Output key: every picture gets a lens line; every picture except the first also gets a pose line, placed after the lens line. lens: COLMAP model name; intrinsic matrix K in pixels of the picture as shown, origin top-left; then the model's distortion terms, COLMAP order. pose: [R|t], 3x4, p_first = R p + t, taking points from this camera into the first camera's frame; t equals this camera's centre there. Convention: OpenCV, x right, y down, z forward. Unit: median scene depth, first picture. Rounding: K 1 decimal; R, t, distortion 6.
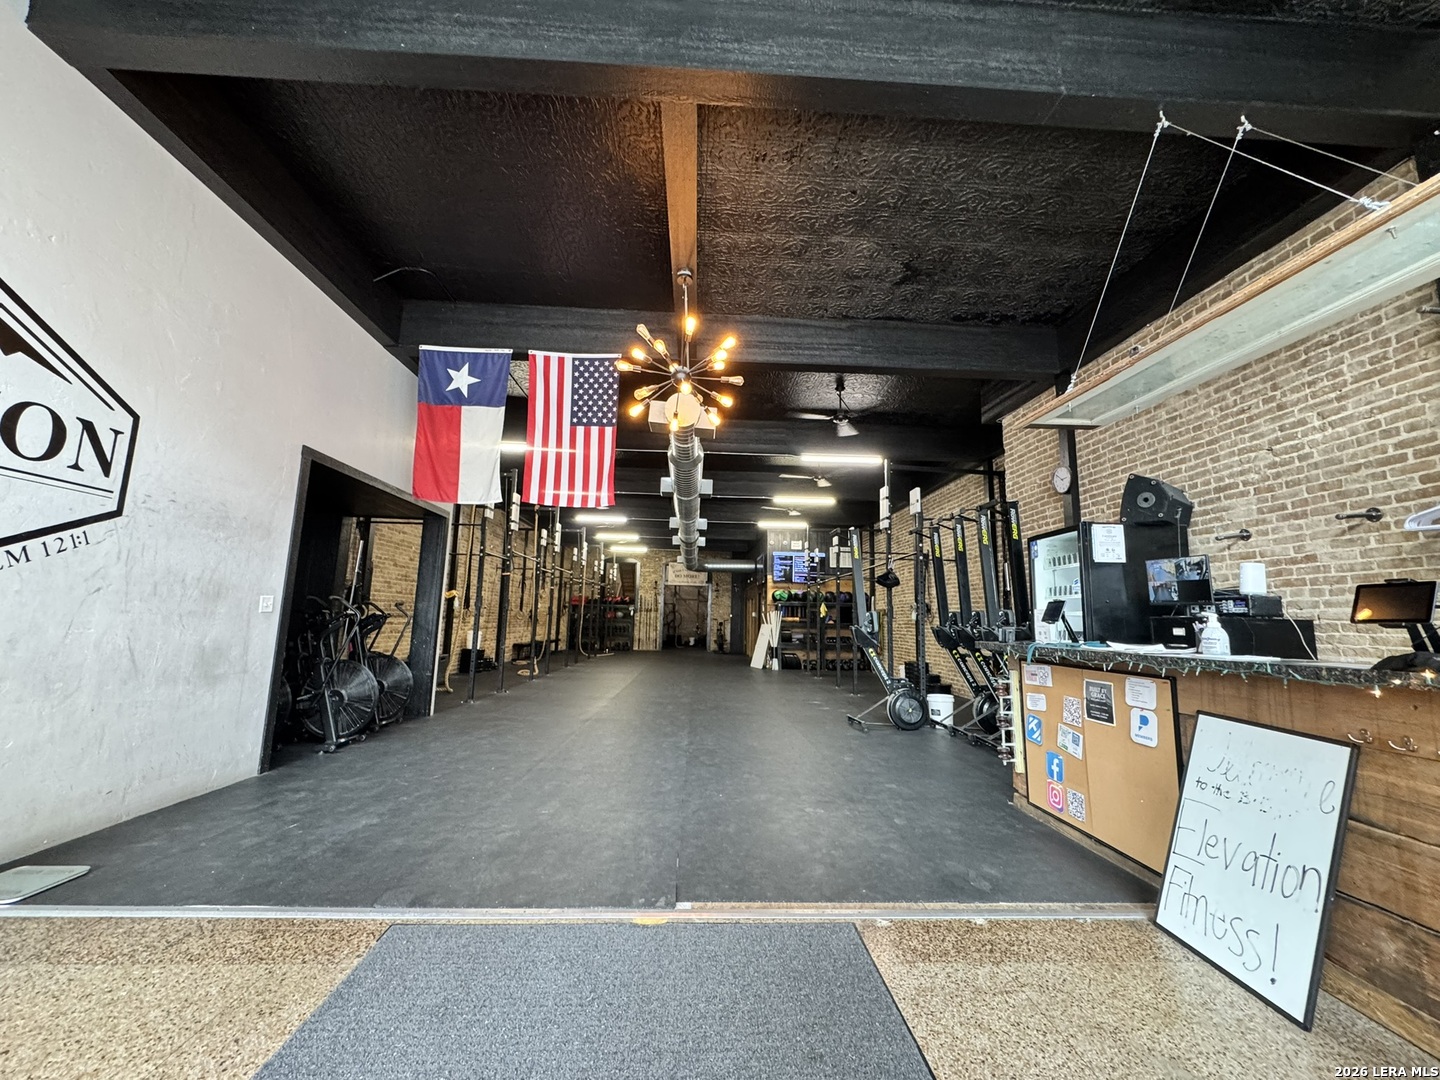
lens RADIAL K [[569.3, 0, 720.0], [0, 569.3, 540.0], [0, 0, 1]] dist [-0.002608, 0.000474]
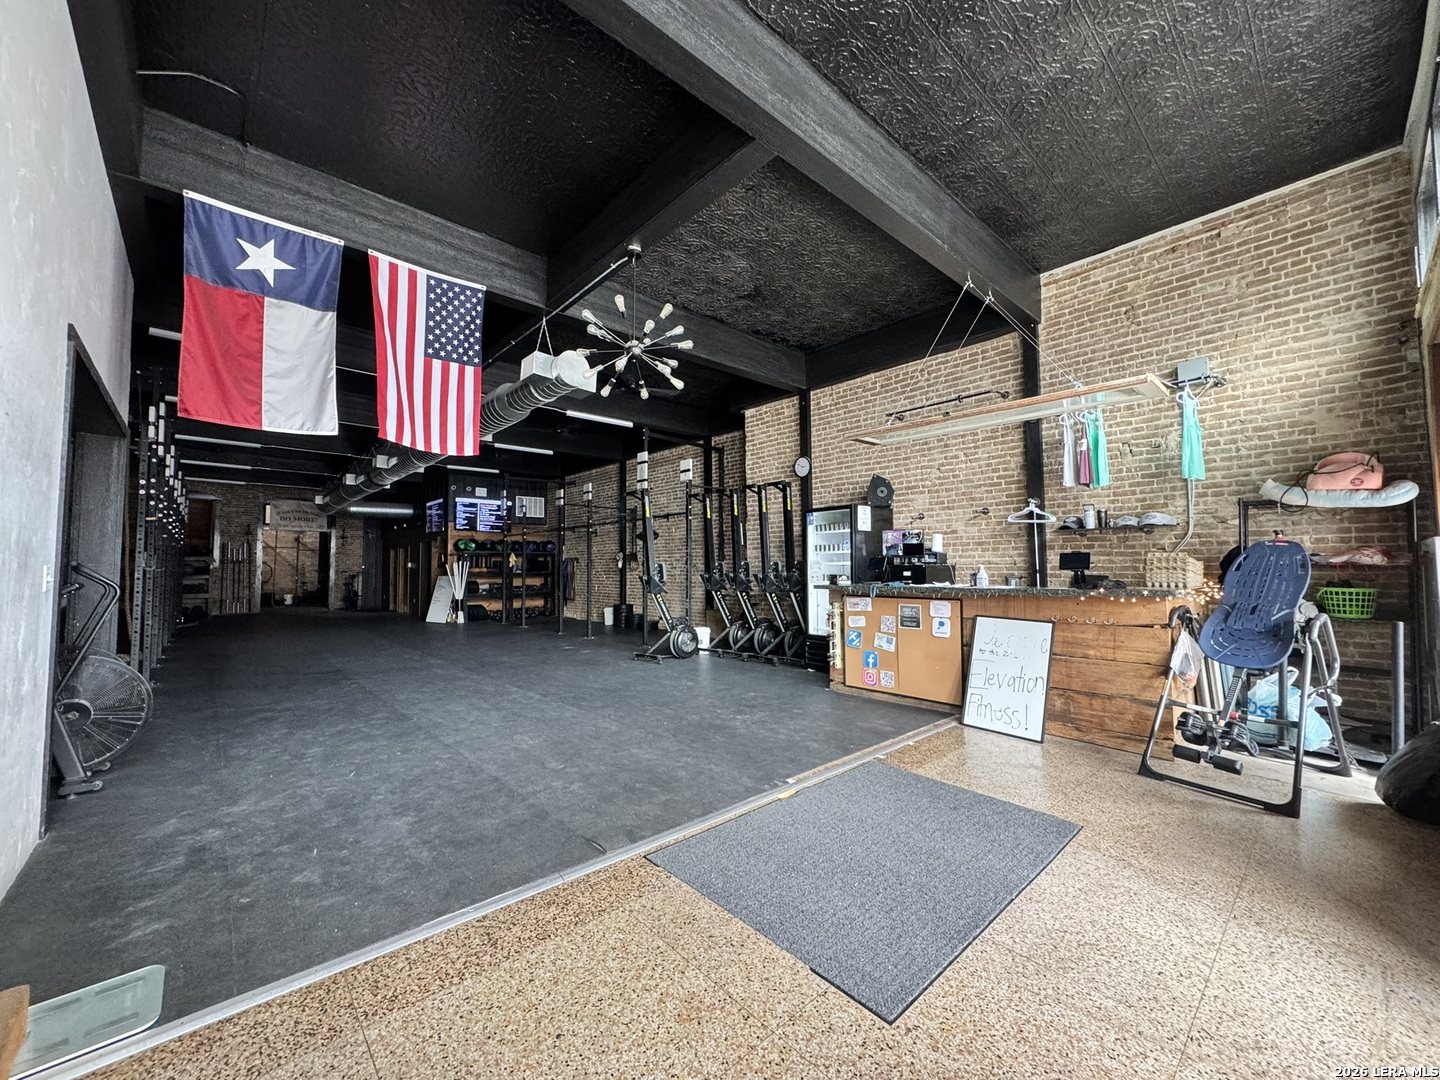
lens RADIAL K [[569.3, 0, 720.0], [0, 569.3, 540.0], [0, 0, 1]] dist [-0.002608, 0.000474]
pose [[0.772726, 0.003602, 0.634730, -0.740860], [-0.064544, 0.995246, 0.072928, -0.027969], [-0.631450, -0.097321, 0.769285, 0.057863]]
